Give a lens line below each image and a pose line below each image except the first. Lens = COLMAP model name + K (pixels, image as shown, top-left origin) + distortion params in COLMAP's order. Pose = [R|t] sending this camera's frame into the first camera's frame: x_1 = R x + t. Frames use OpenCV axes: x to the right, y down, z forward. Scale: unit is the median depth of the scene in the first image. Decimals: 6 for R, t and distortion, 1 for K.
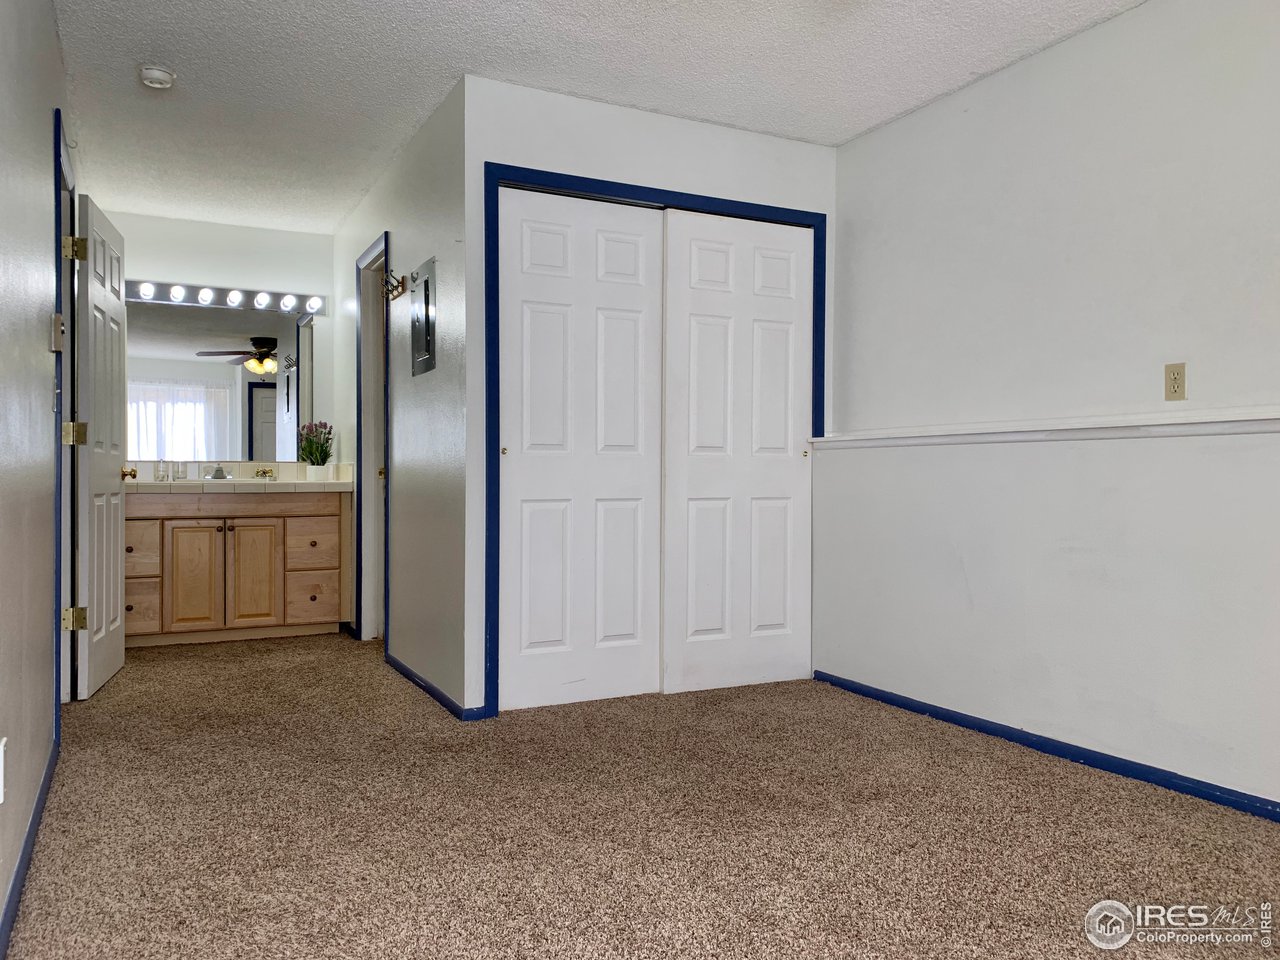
lens RADIAL K [[968.0, 0, 637.2], [0, 968.0, 468.5], [0, 0, 1]] dist [0.028375, -0.005115]
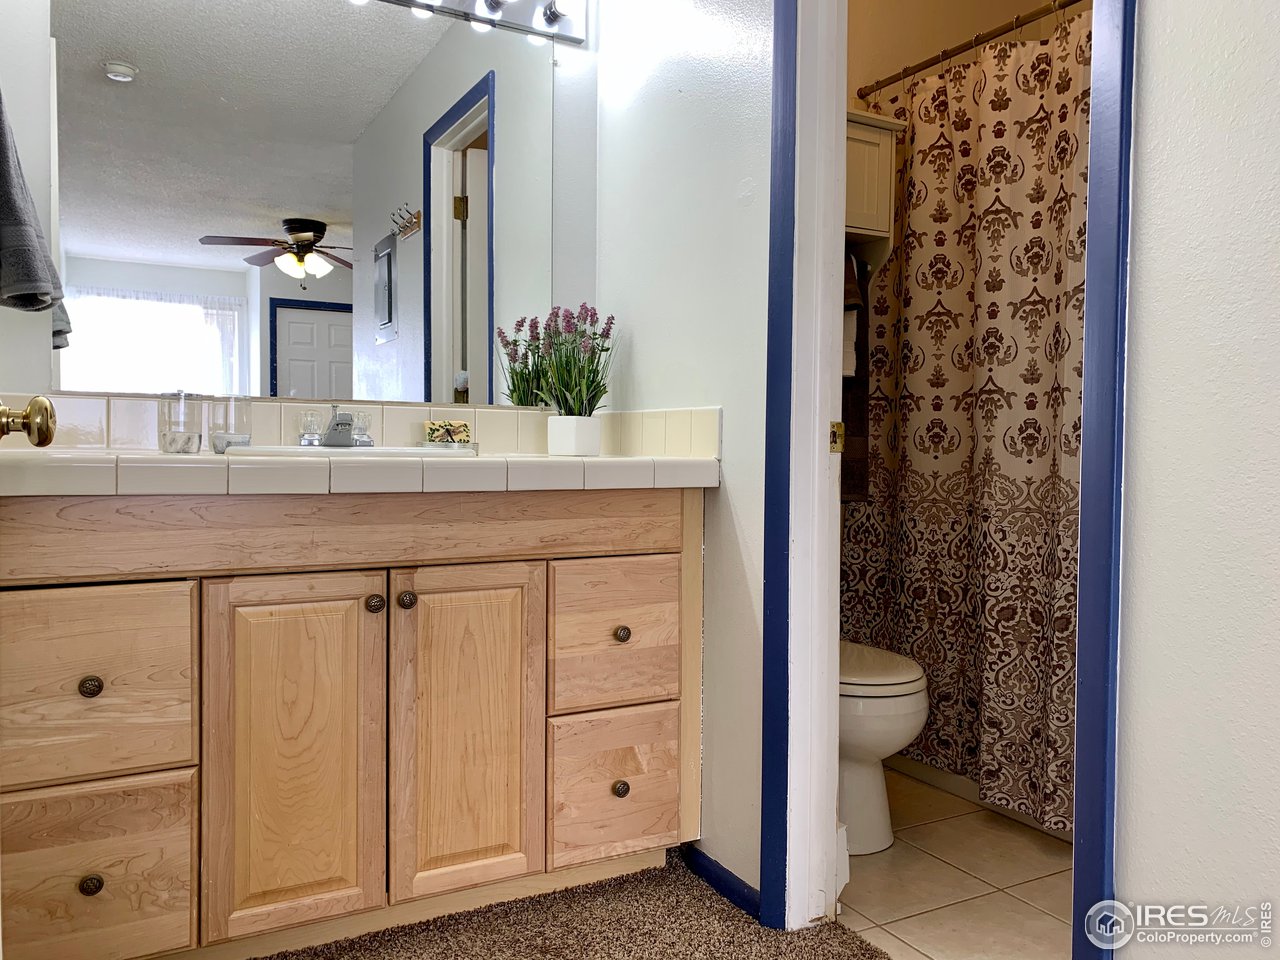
lens RADIAL K [[970.0, 0, 644.5], [0, 970.0, 461.5], [0, 0, 1]] dist [0.095372, -0.149015]
pose [[0.999360, 0.008174, 0.034822, -0.348274], [-0.009055, 0.999641, 0.025224, 0.005683], [-0.034604, -0.025523, 0.999075, 0.666981]]
